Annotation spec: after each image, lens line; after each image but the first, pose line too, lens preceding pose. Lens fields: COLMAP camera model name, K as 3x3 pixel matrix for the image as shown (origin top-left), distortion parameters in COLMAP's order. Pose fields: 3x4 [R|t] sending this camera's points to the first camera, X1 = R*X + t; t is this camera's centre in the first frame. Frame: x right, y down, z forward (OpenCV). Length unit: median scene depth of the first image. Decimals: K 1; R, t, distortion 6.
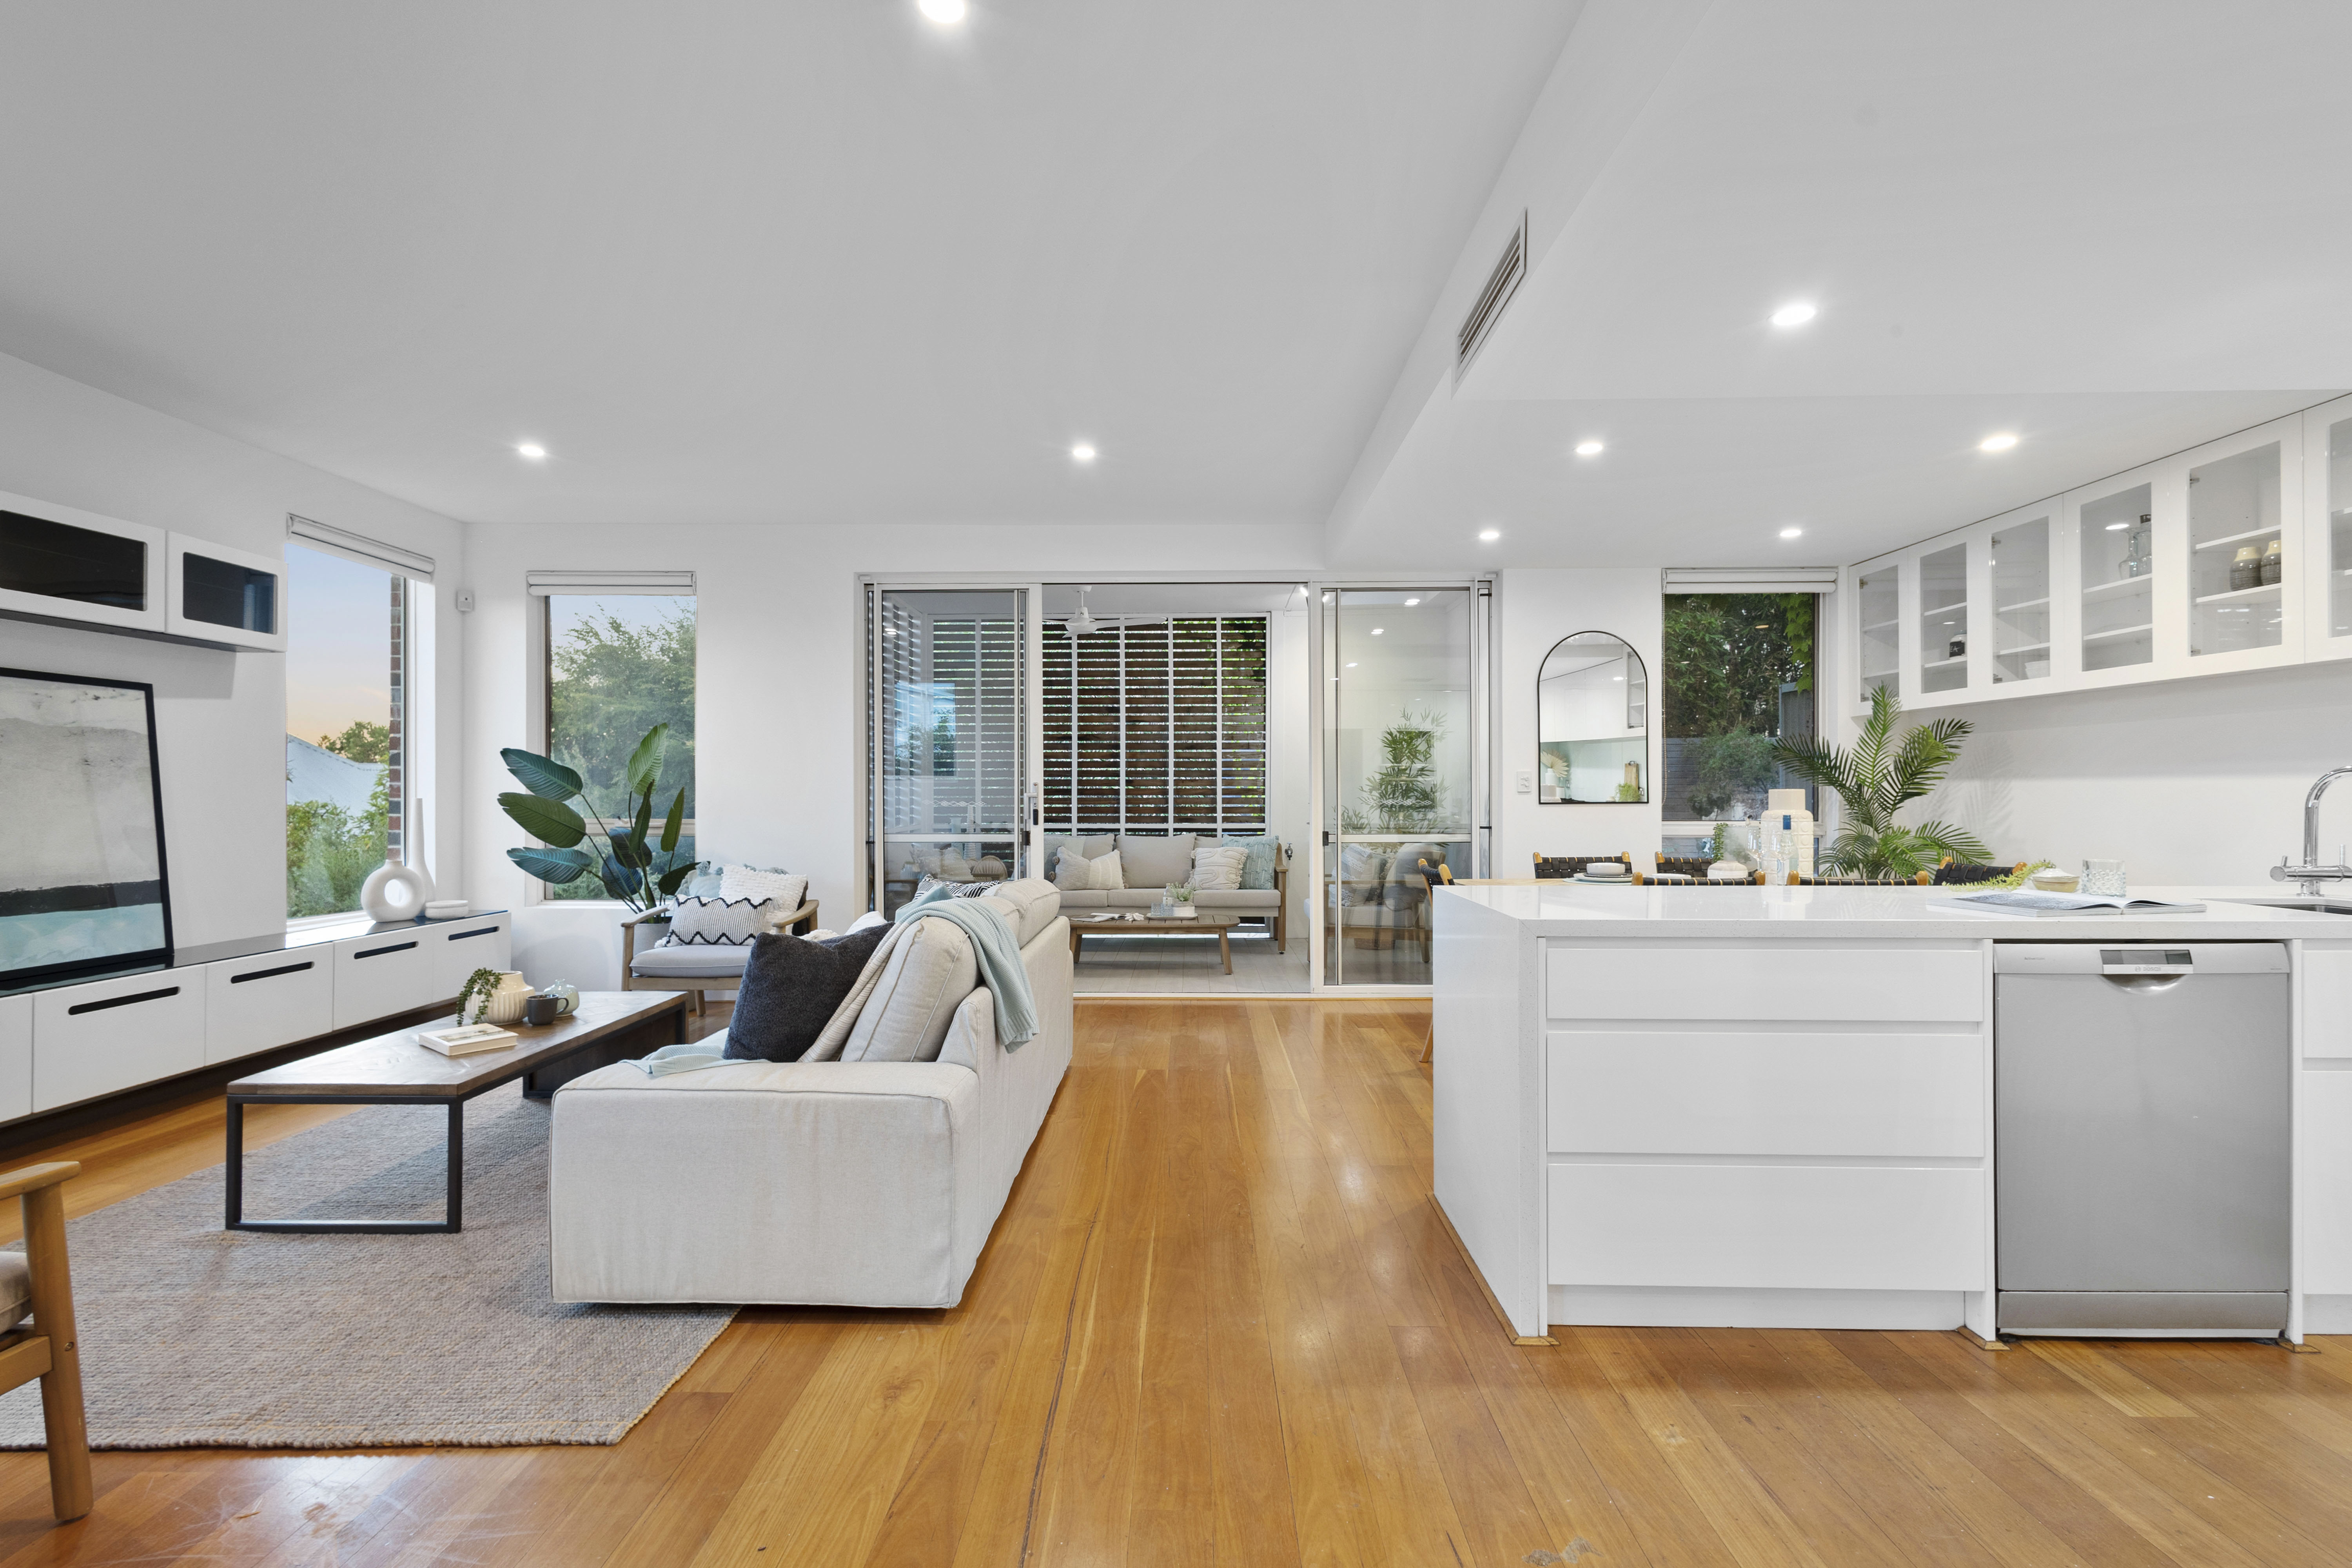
lens RADIAL K [[1086.3, 0, 1176.0], [0, 1086.3, 784.0], [0, 0, 1]] dist [0.010910, -0.000487]
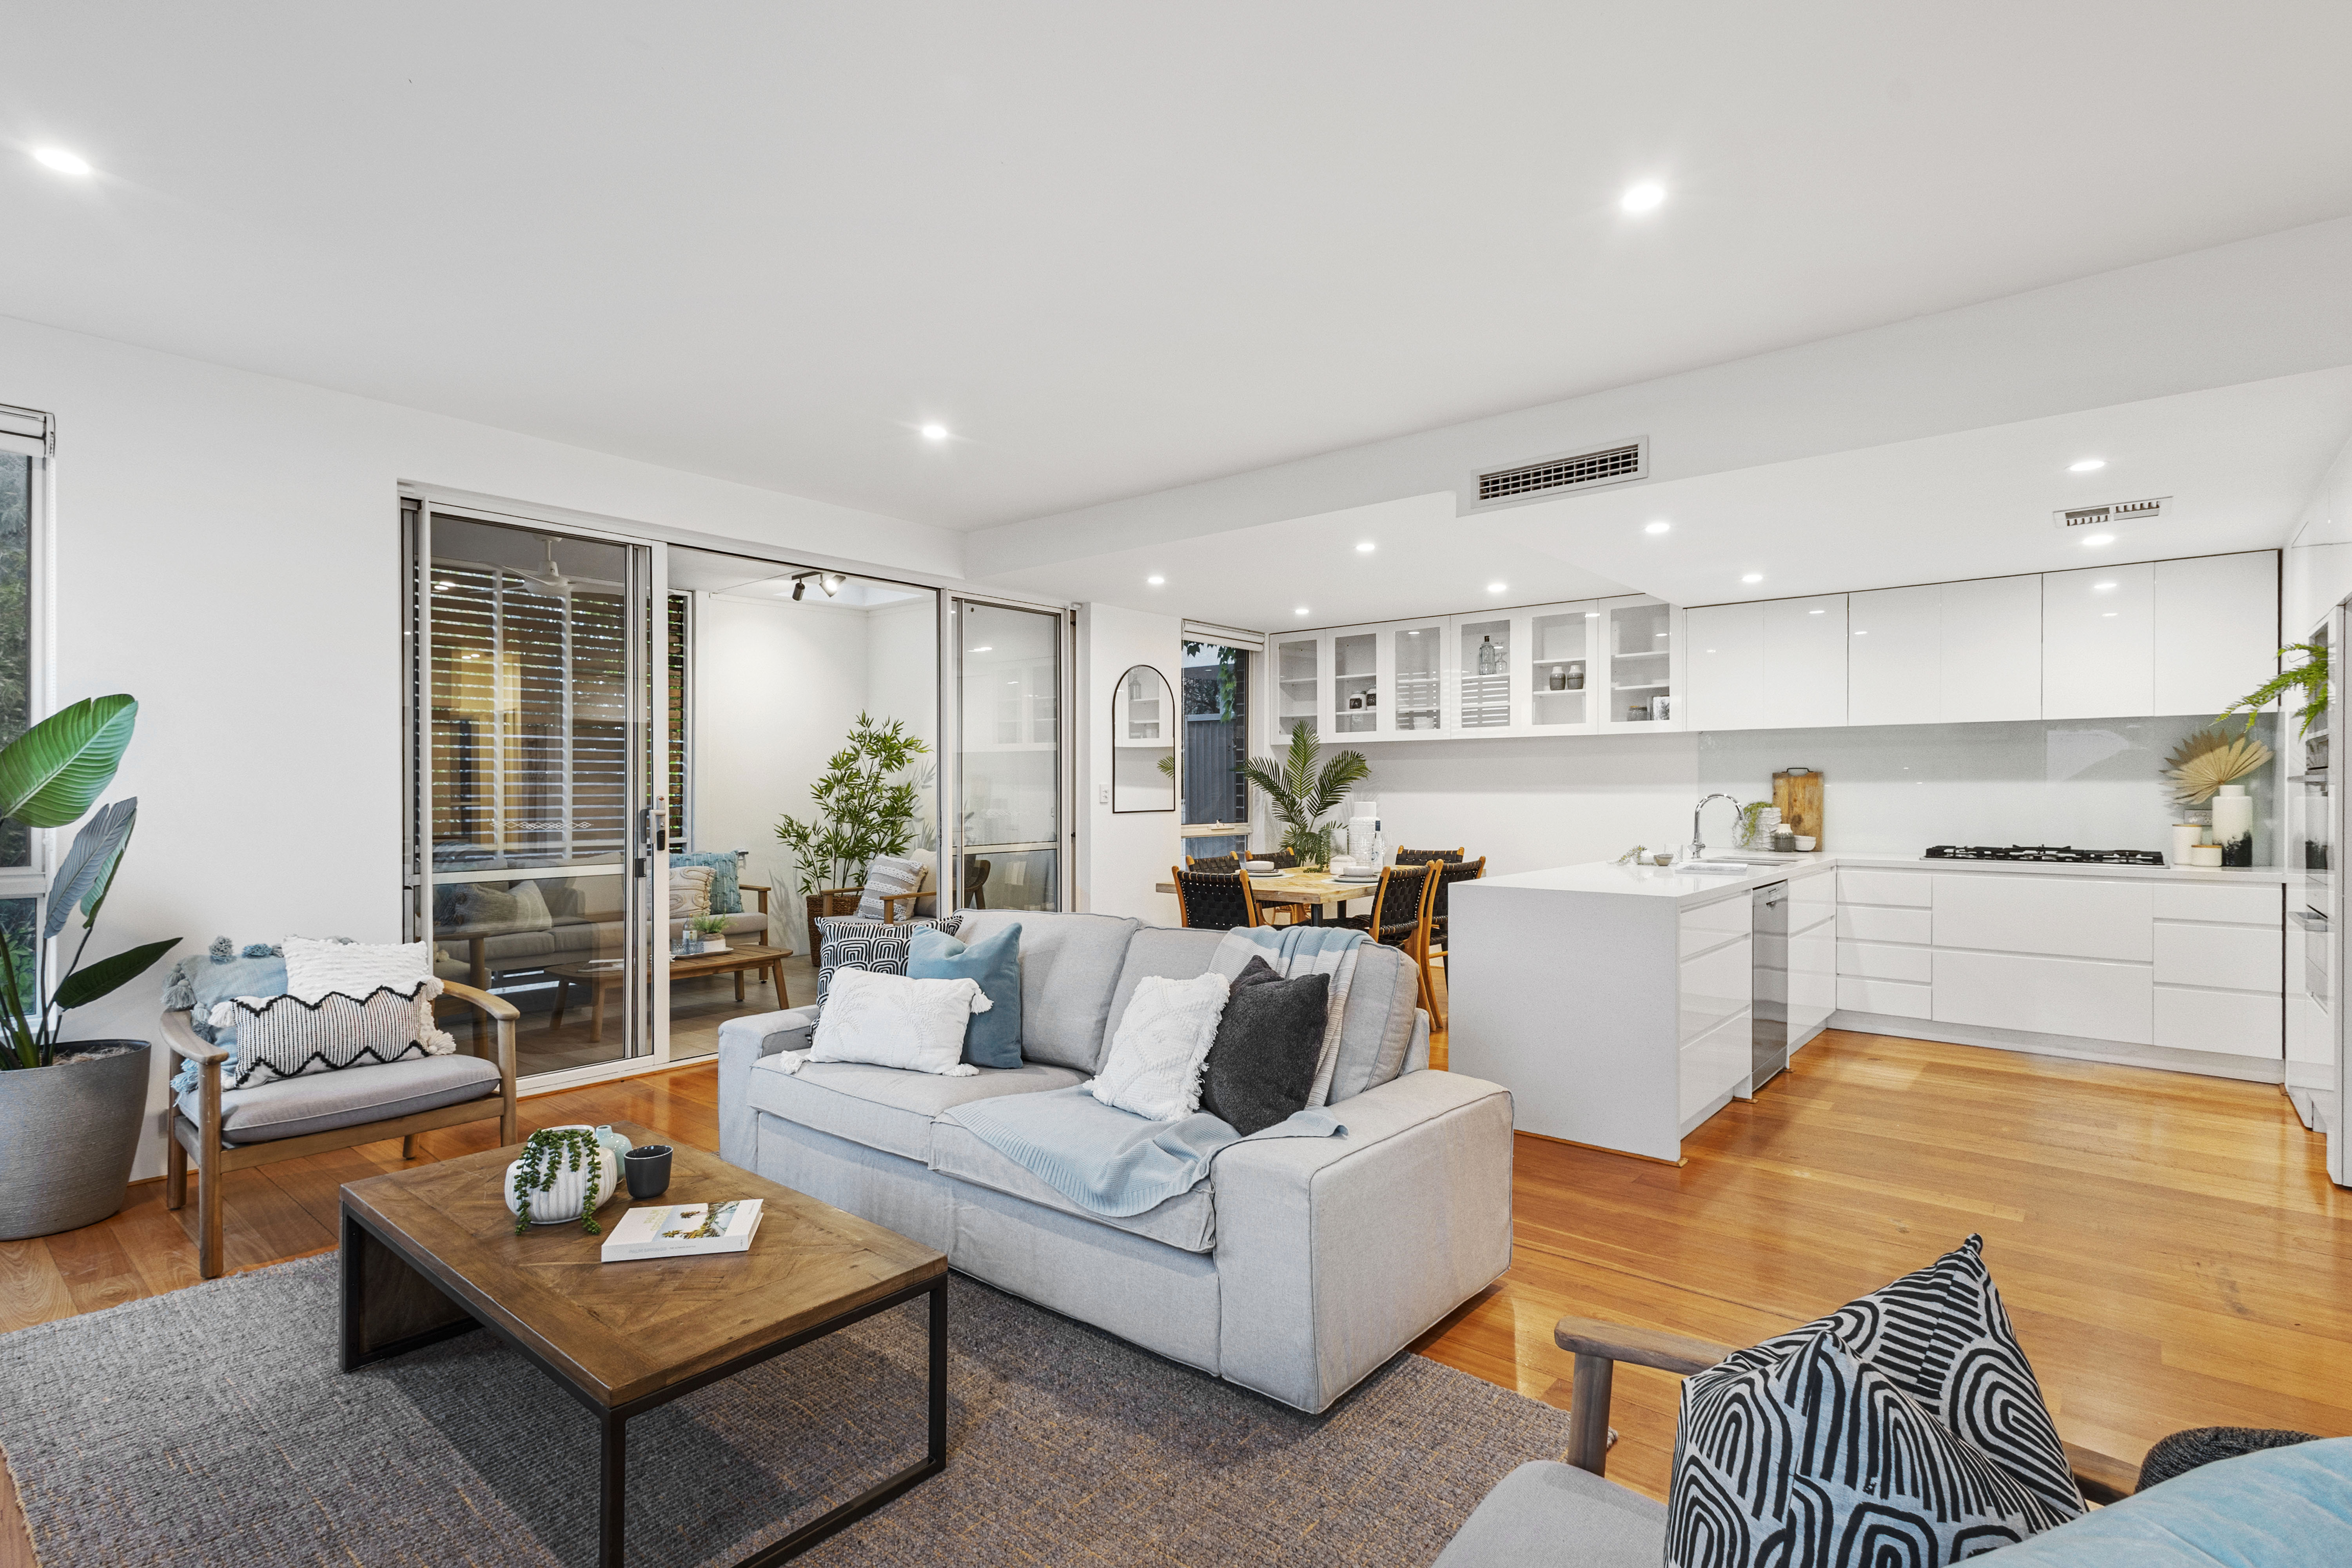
lens RADIAL K [[1125.7, 0, 1176.0], [0, 1125.7, 784.0], [0, 0, 1]] dist [0.000584, -0.000133]
pose [[0.626085, 0.002774, 0.779750, -0.560273], [-0.006166, 0.999980, 0.001393, -0.014172], [-0.779731, -0.005681, 0.626089, 0.219876]]
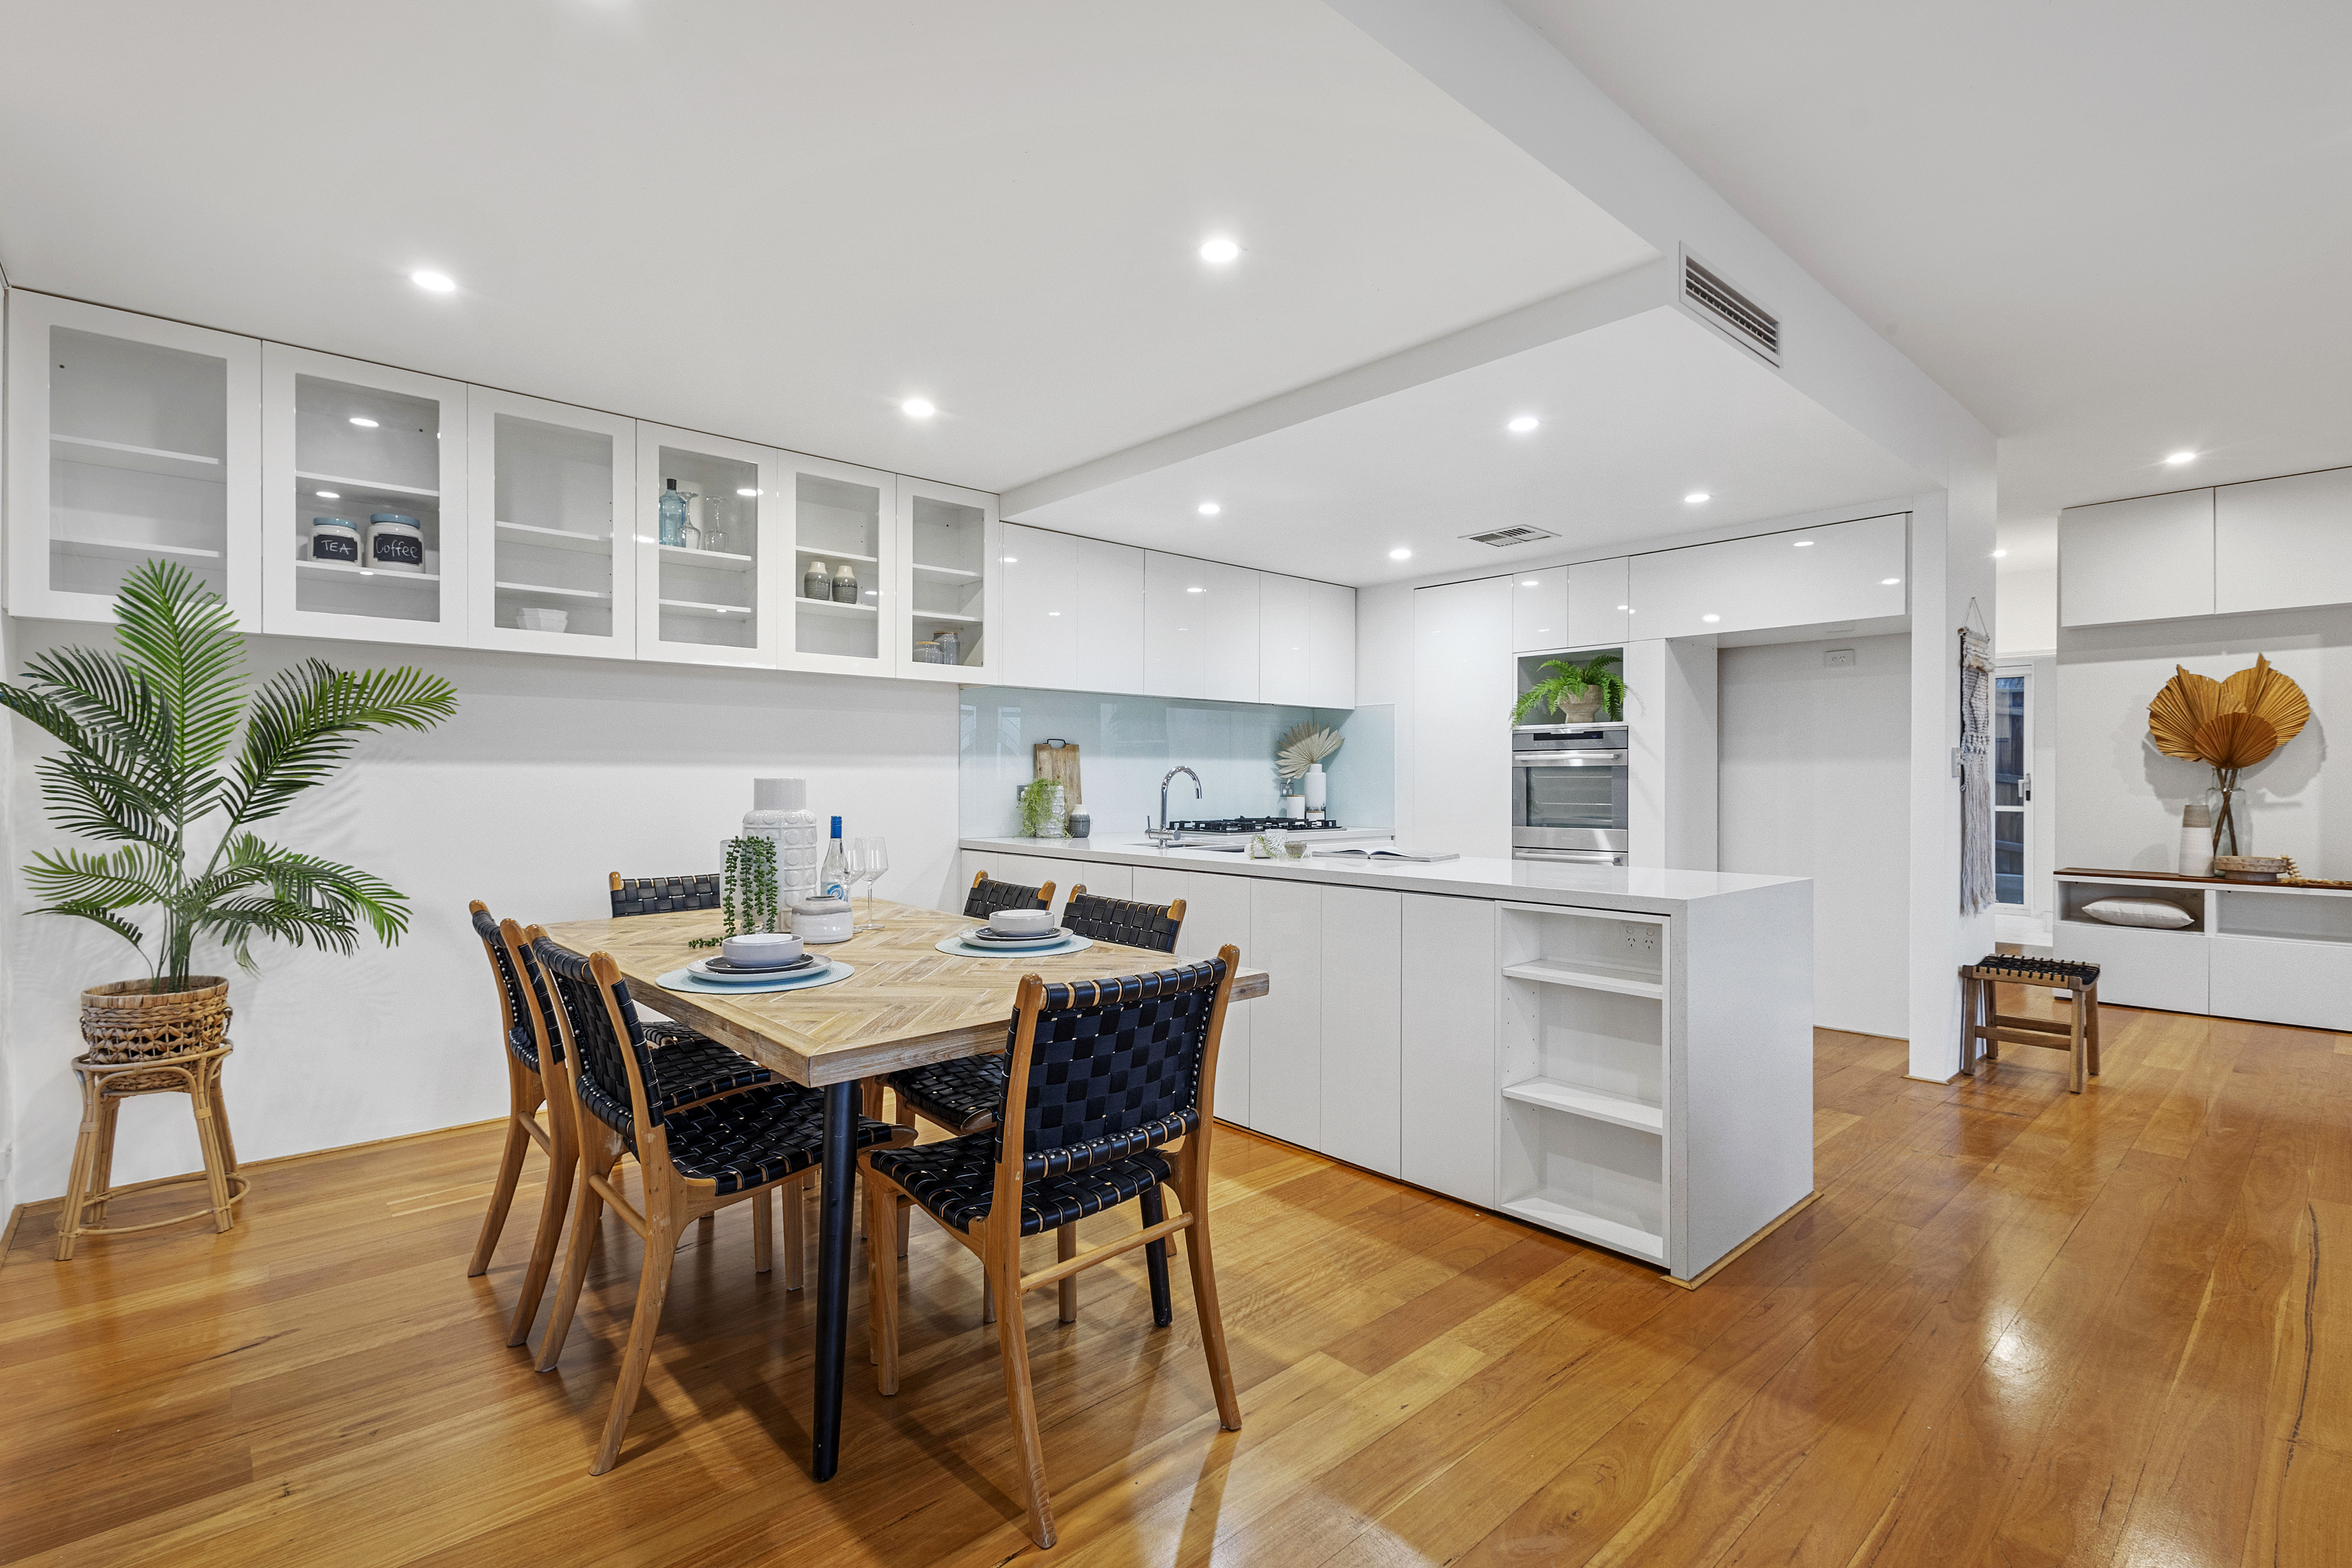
lens RADIAL K [[1086.3, 0, 1176.0], [0, 1086.3, 784.0], [0, 0, 1]] dist [0.010910, -0.000487]
pose [[-0.672034, -0.003457, 0.740512, -0.058004], [-0.008759, 0.999956, -0.003281, 0.007018], [-0.740468, -0.008691, -0.672035, 0.969369]]
